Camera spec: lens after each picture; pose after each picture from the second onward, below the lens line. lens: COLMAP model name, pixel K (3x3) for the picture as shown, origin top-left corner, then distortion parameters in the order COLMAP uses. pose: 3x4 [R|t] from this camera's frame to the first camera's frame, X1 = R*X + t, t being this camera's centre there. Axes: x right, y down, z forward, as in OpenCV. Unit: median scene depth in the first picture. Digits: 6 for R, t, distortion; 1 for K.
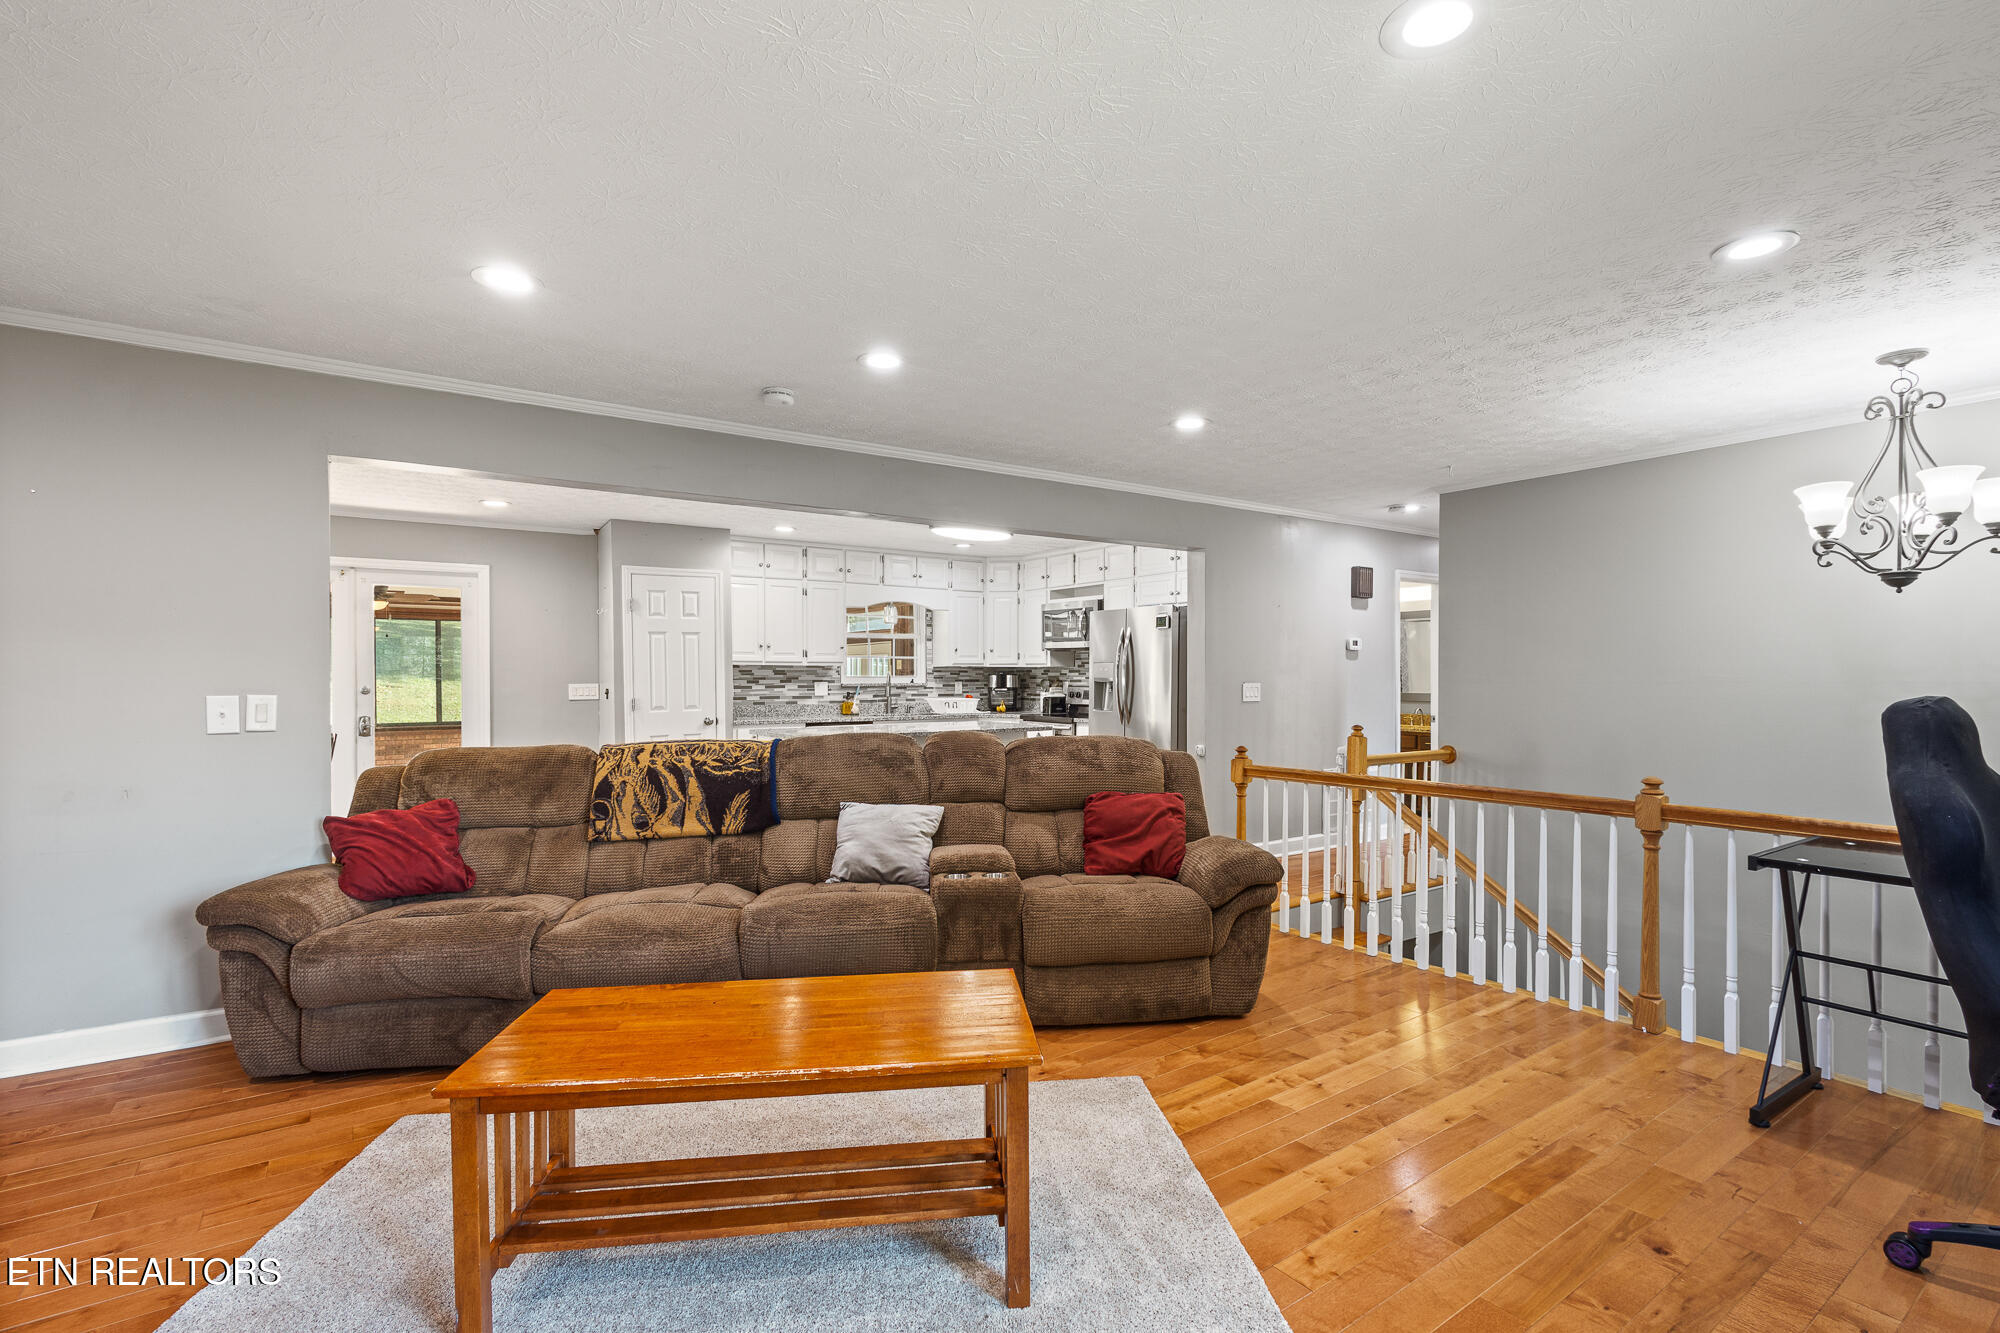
lens RADIAL K [[929.2, 0, 1000.0], [0, 929.2, 666.5], [0, 0, 1]] dist [-0.000327, -0.000028]
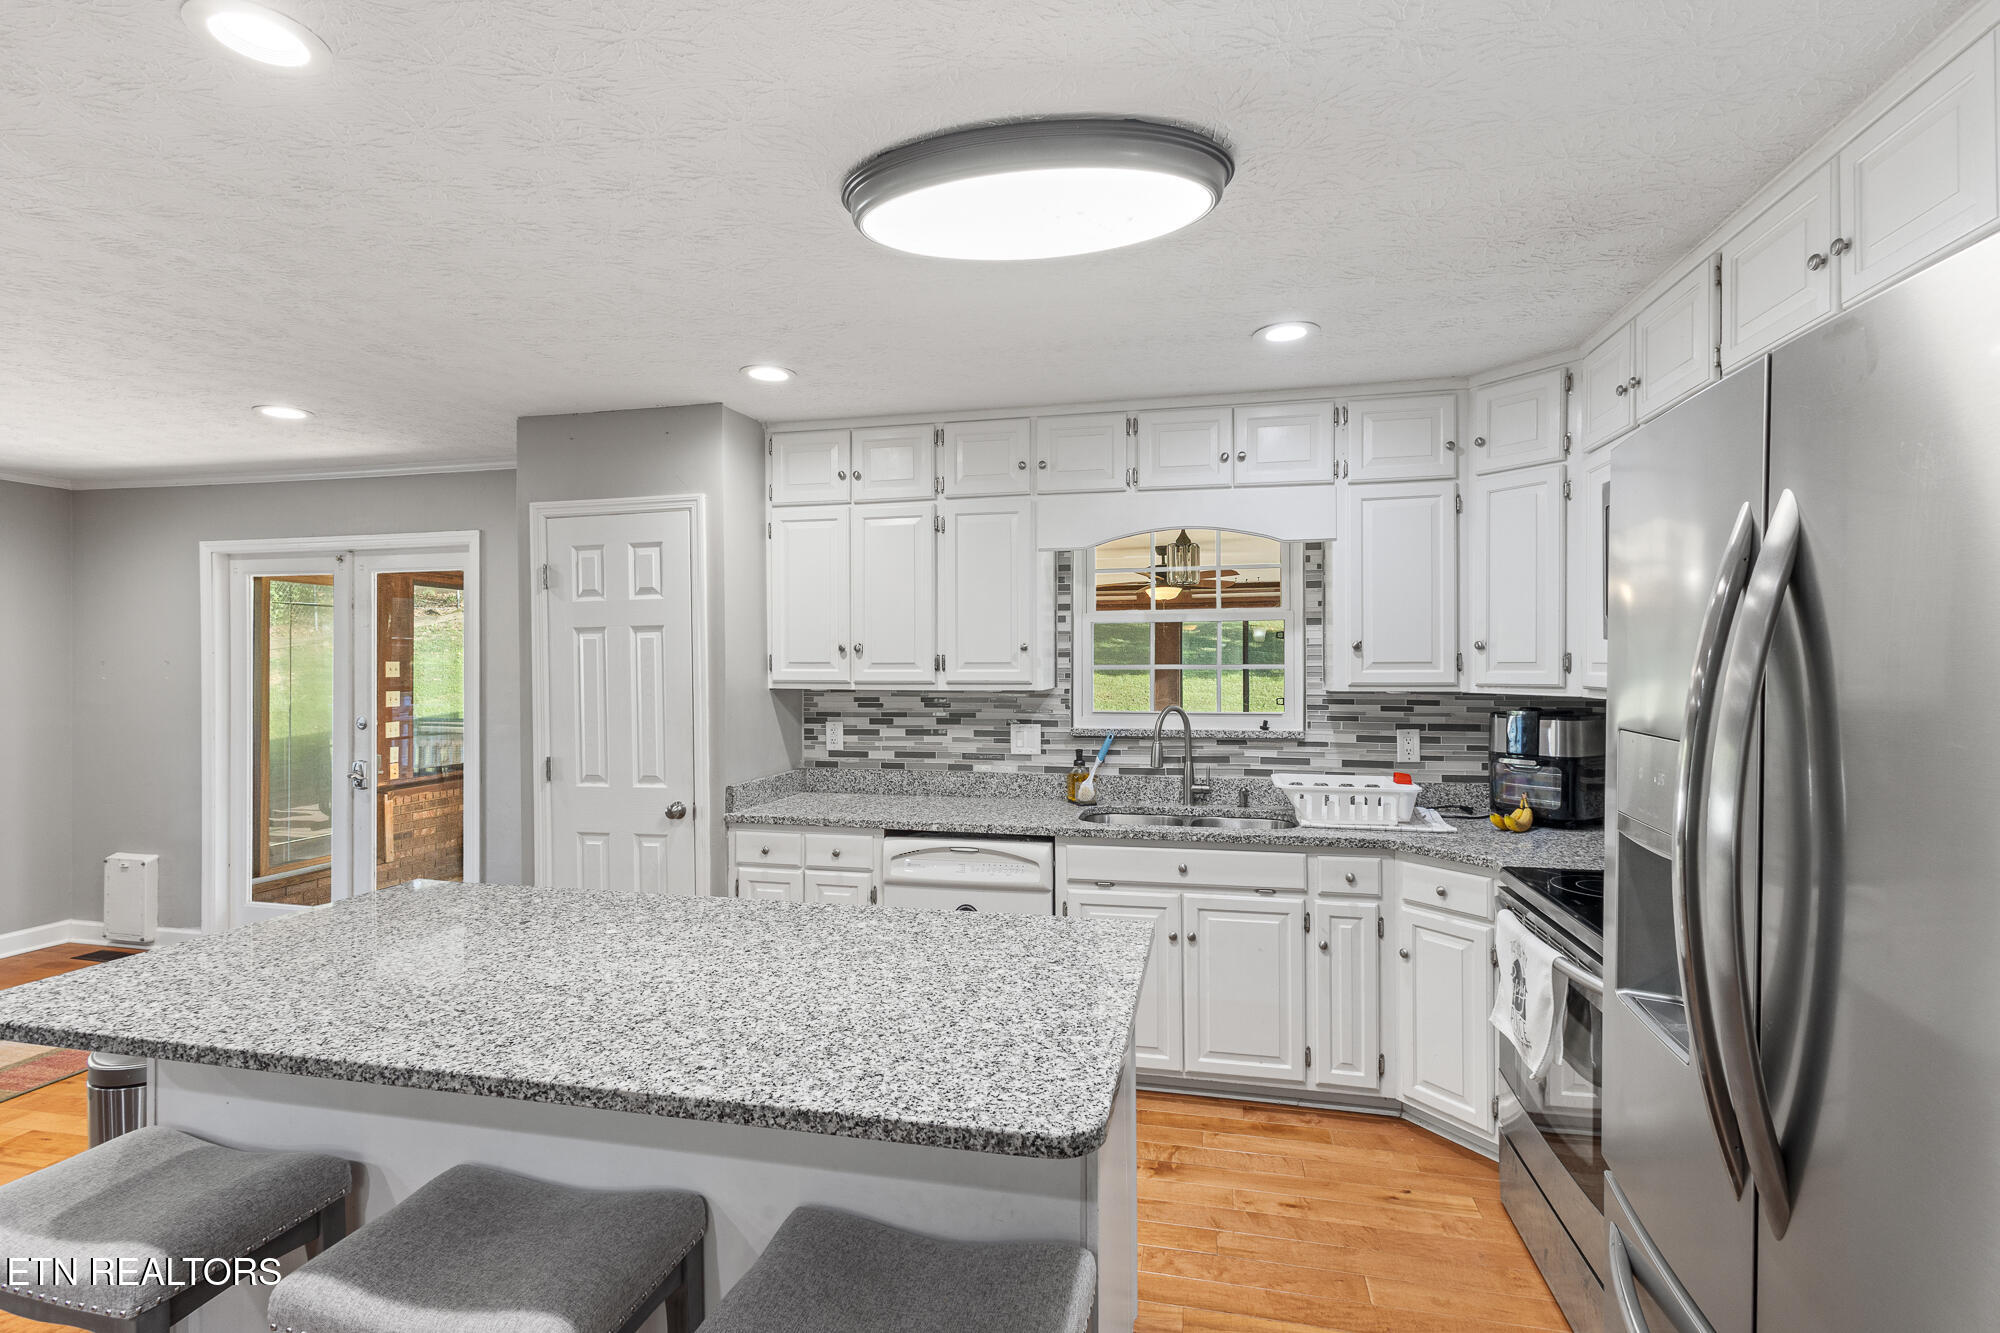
lens RADIAL K [[929.2, 0, 1000.0], [0, 929.2, 666.5], [0, 0, 1]] dist [-0.000327, -0.000028]
pose [[0.686265, 0.001094, -0.727350, 0.127284], [0.008935, 0.999911, 0.009934, -0.016015], [0.727296, -0.013317, 0.686194, 0.681891]]
